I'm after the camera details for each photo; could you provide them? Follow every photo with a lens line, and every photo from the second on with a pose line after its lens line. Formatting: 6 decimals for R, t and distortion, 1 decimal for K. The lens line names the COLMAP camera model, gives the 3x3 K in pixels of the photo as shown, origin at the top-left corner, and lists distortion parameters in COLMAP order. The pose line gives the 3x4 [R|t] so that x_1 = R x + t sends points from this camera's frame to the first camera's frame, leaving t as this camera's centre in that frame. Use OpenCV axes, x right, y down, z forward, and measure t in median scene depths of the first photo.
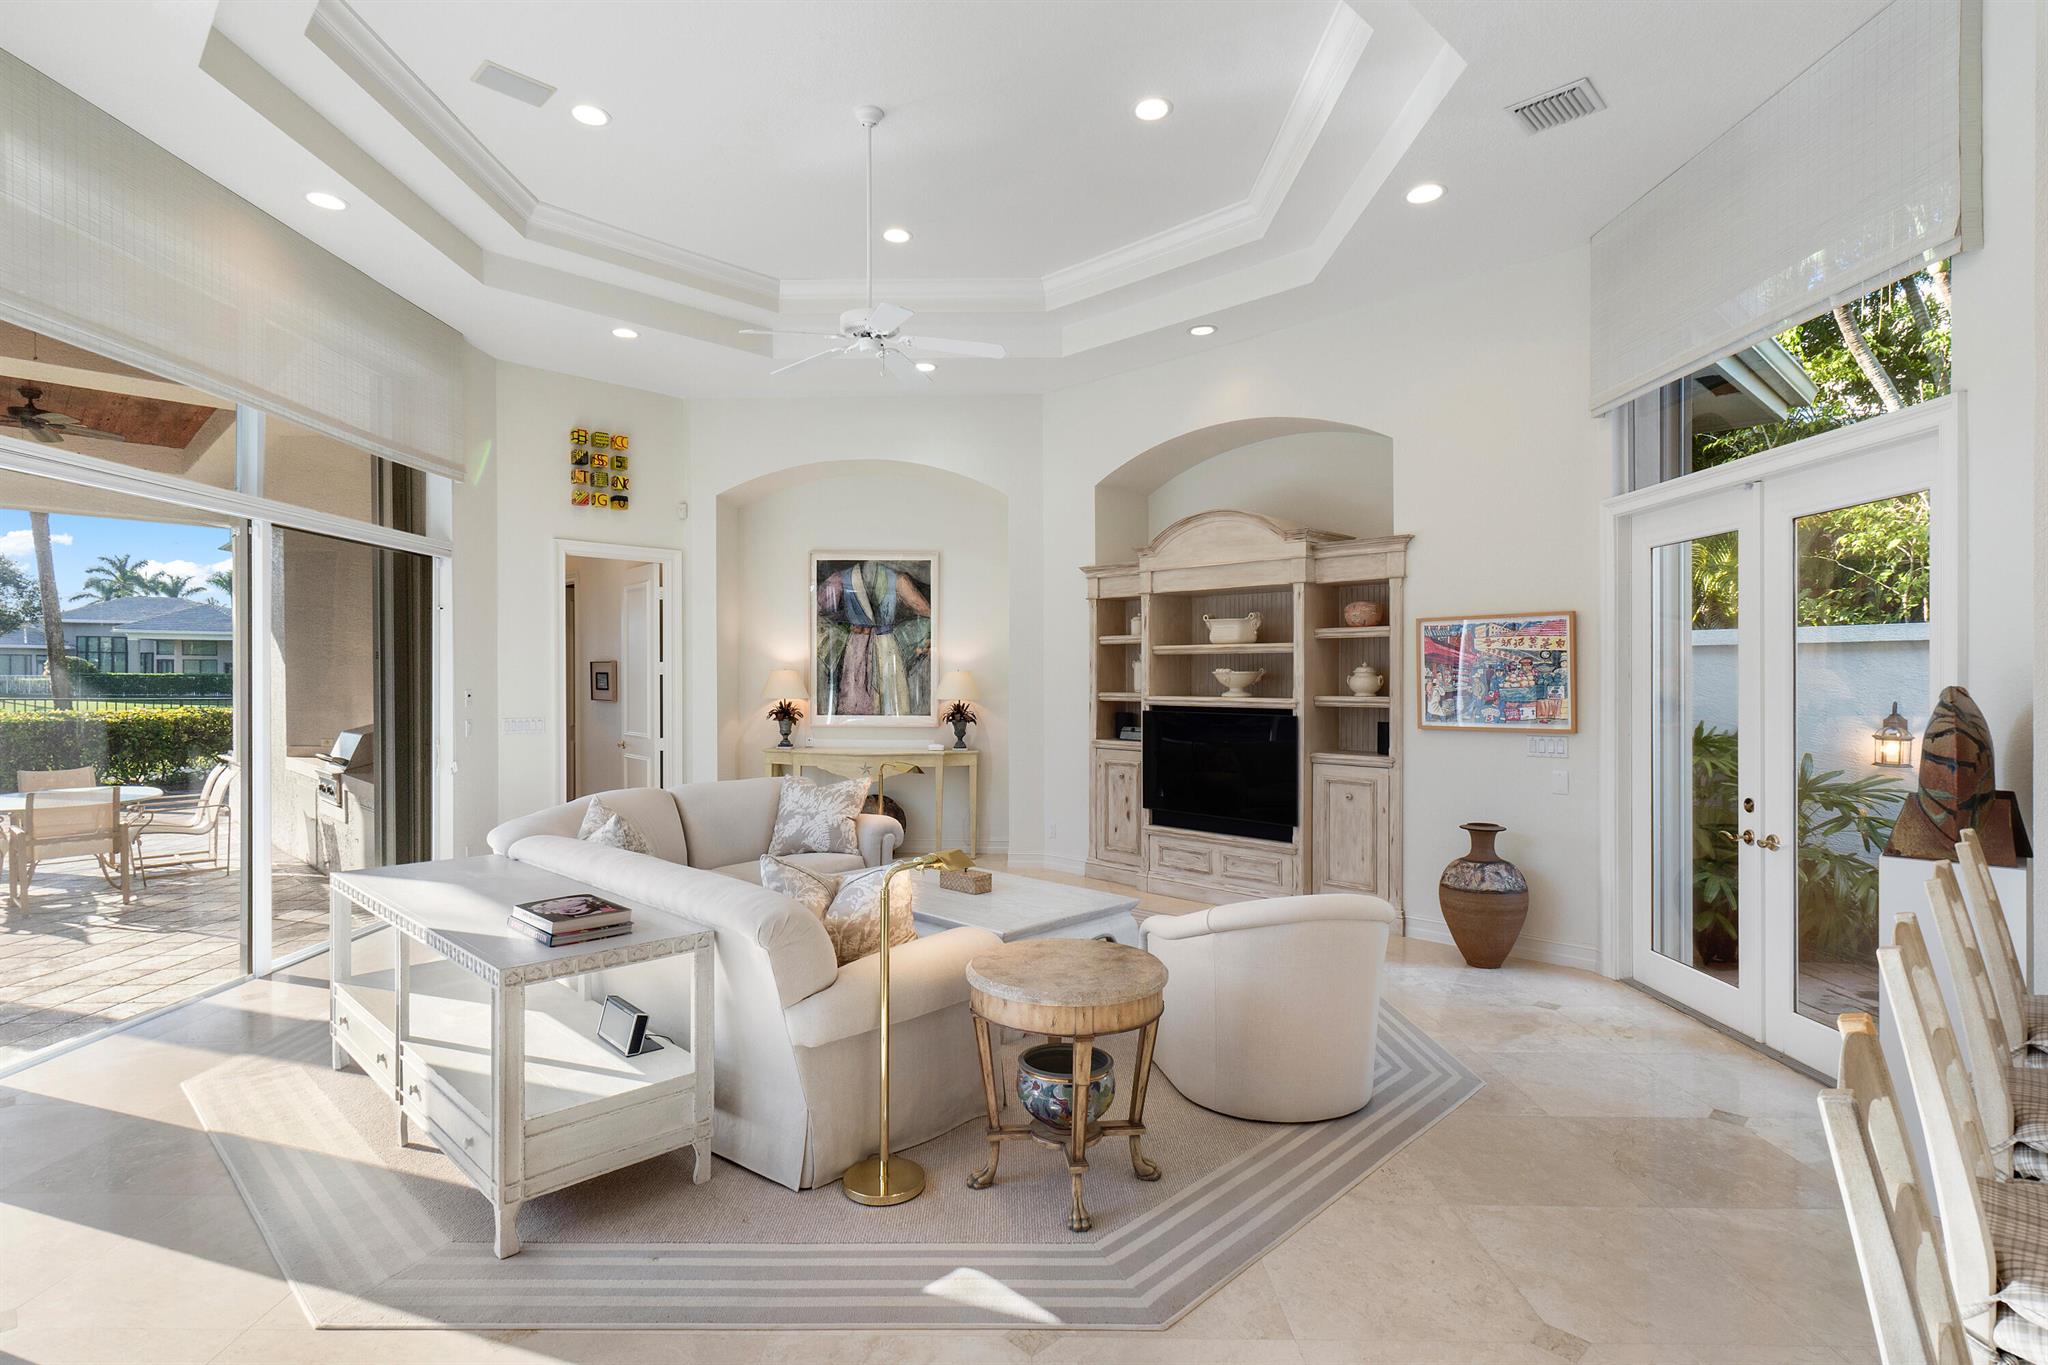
lens RADIAL K [[996.9, 0, 1026.7], [0, 996.9, 689.1], [0, 0, 1]] dist [0.003538, -0.000724]
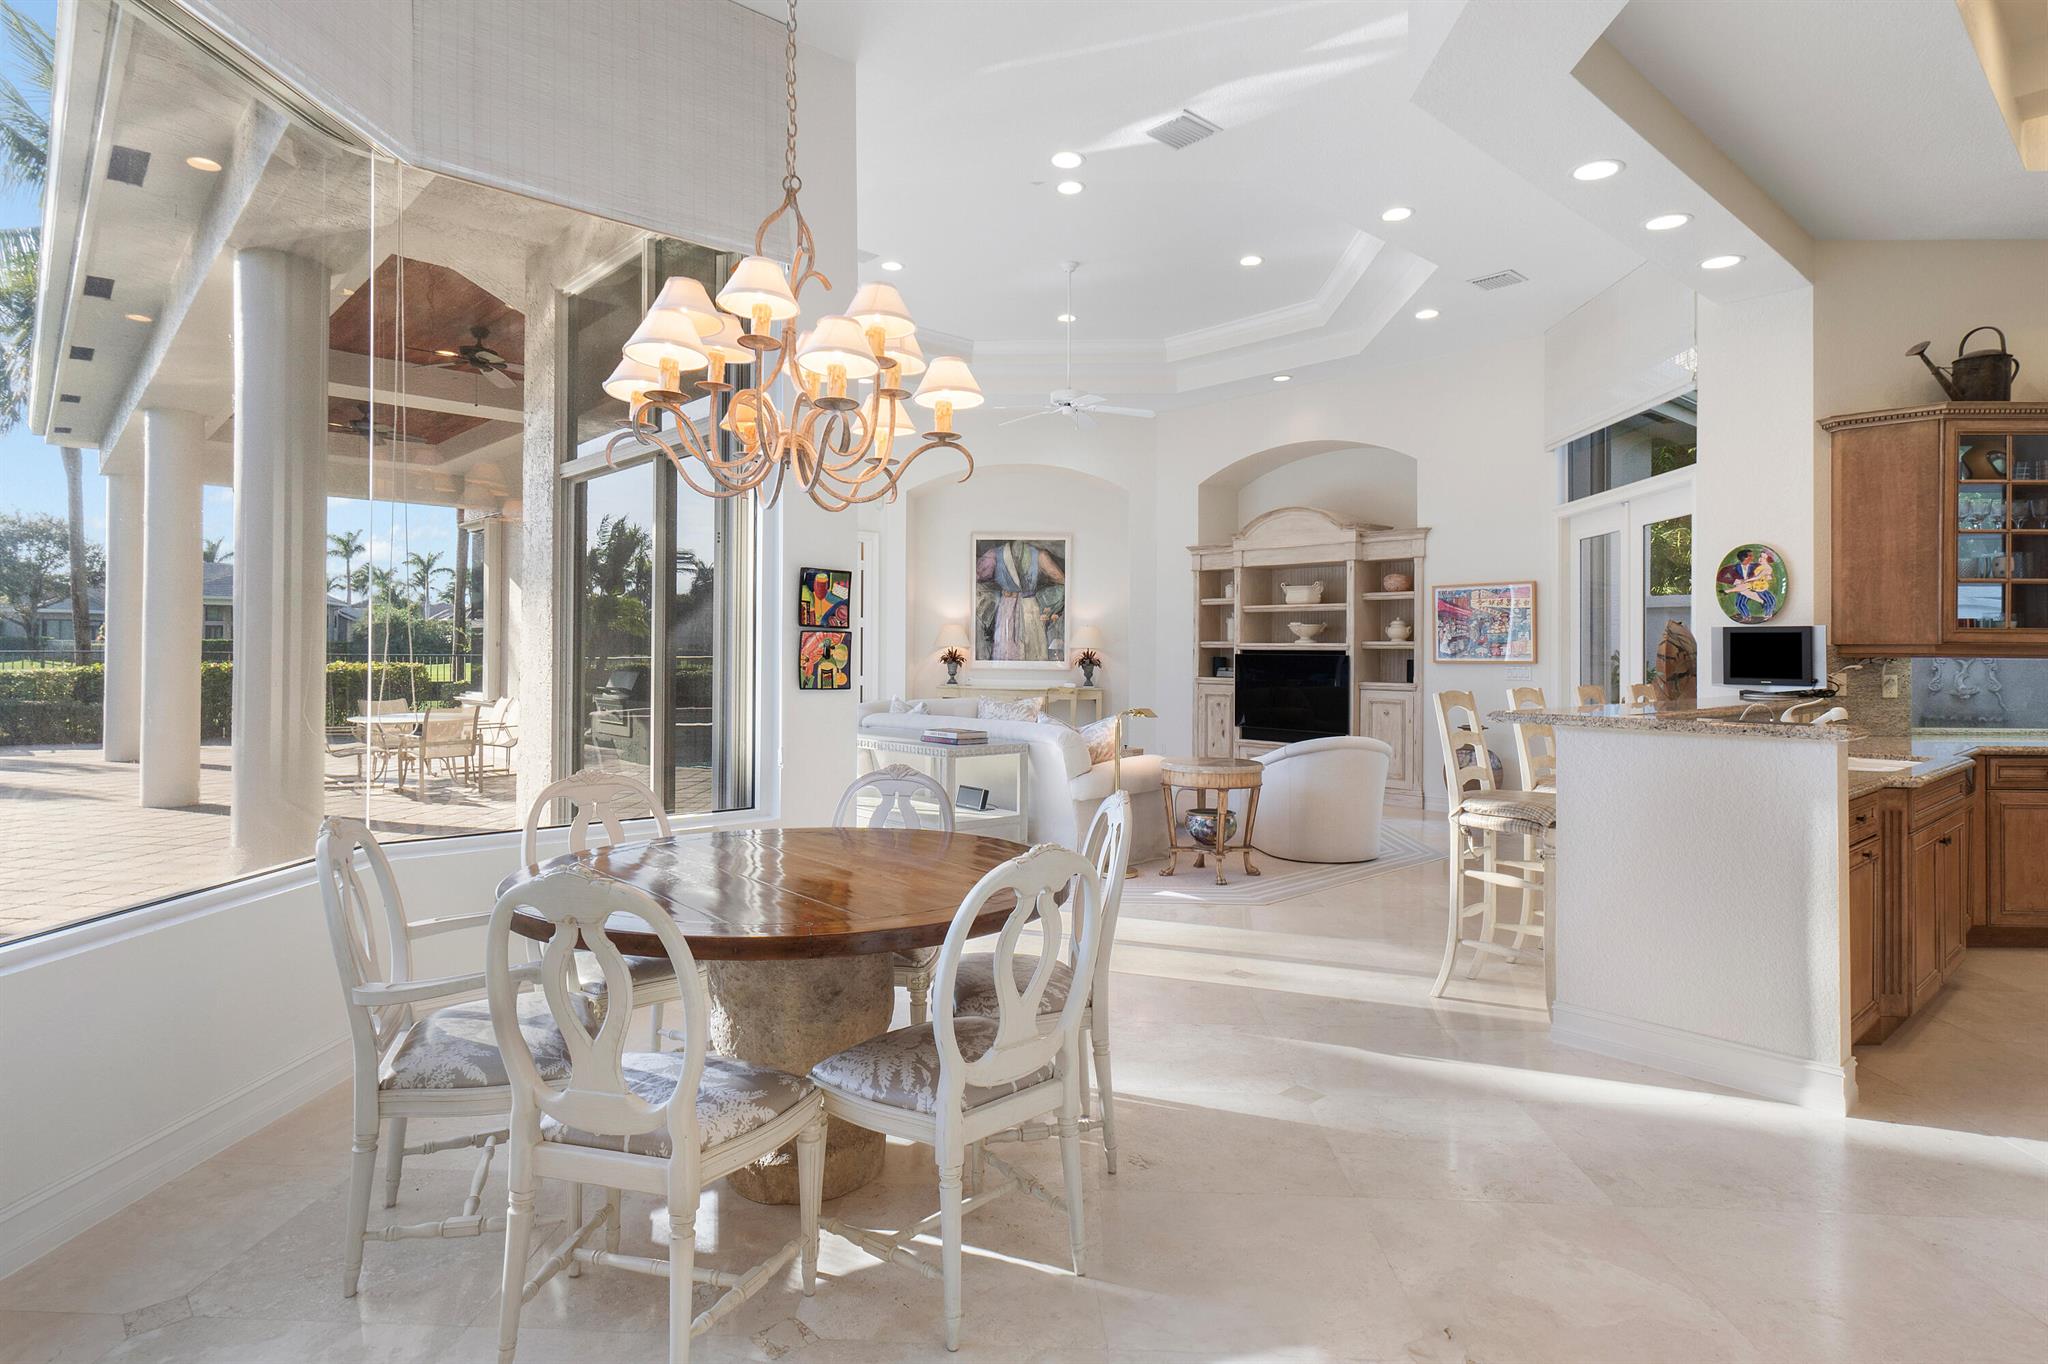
lens RADIAL K [[1042.5, 0, 1036.3], [0, 1042.5, 643.6], [0, 0, 1]] dist [0.003425, 0.000099]
pose [[0.998668, 0.007691, -0.051029, -0.083246], [-0.008615, 0.999803, -0.017898, 0.036648], [0.050881, 0.018314, 0.998537, -0.436853]]
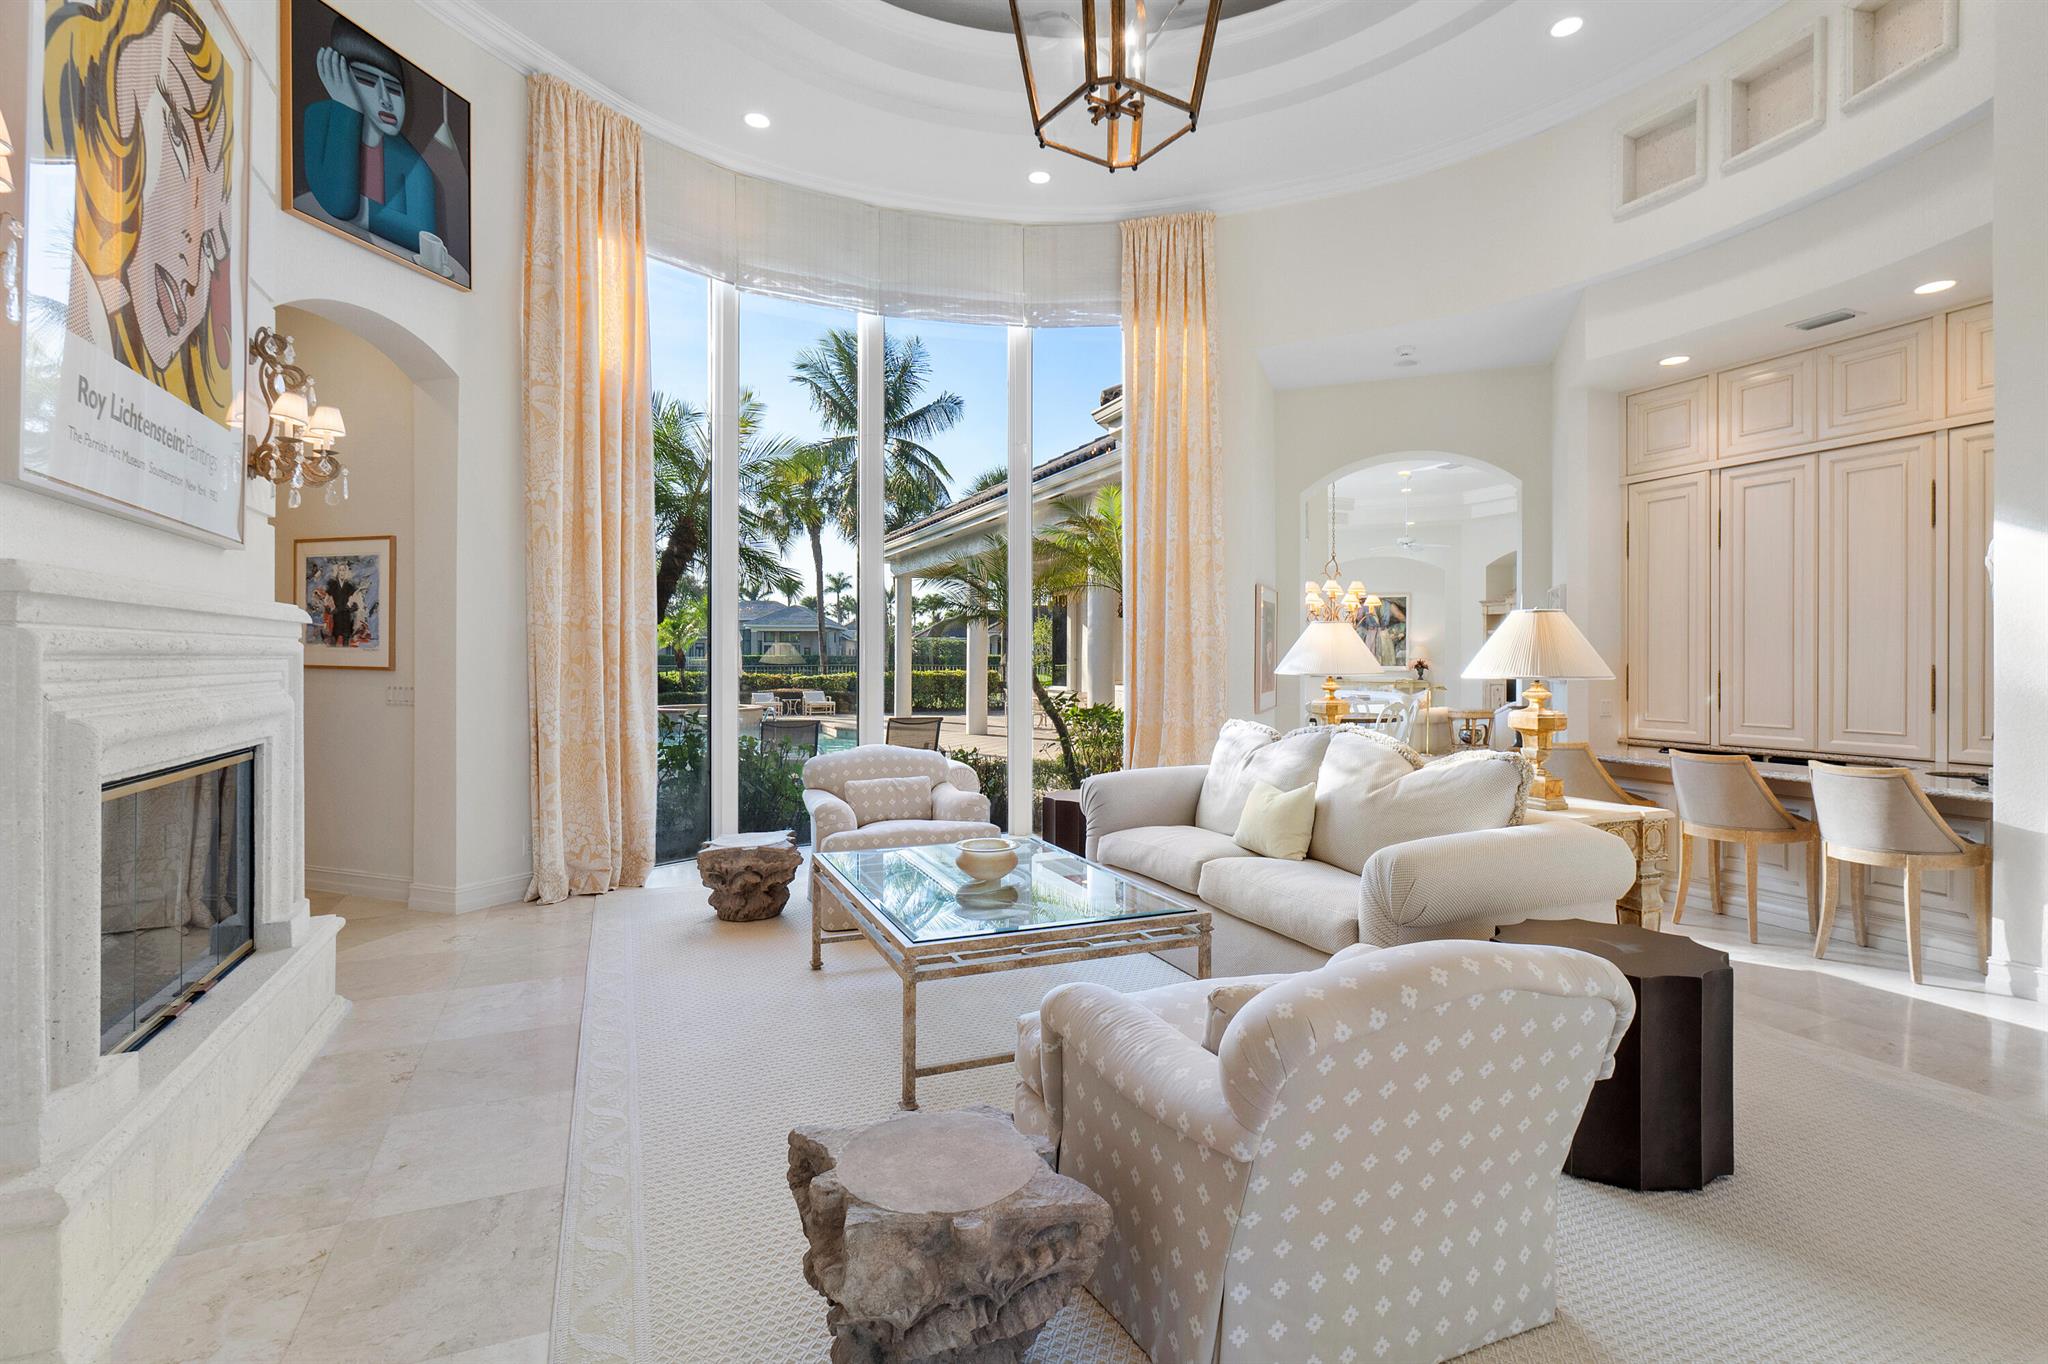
lens RADIAL K [[996.9, 0, 1038.8], [0, 996.9, 668.9], [0, 0, 1]] dist [0.003538, -0.000724]
pose [[0.929034, 0.003157, -0.369982, -0.042546], [-0.002385, 0.999994, 0.002543, 0.039227], [0.369988, -0.001480, 0.929035, -1.826986]]
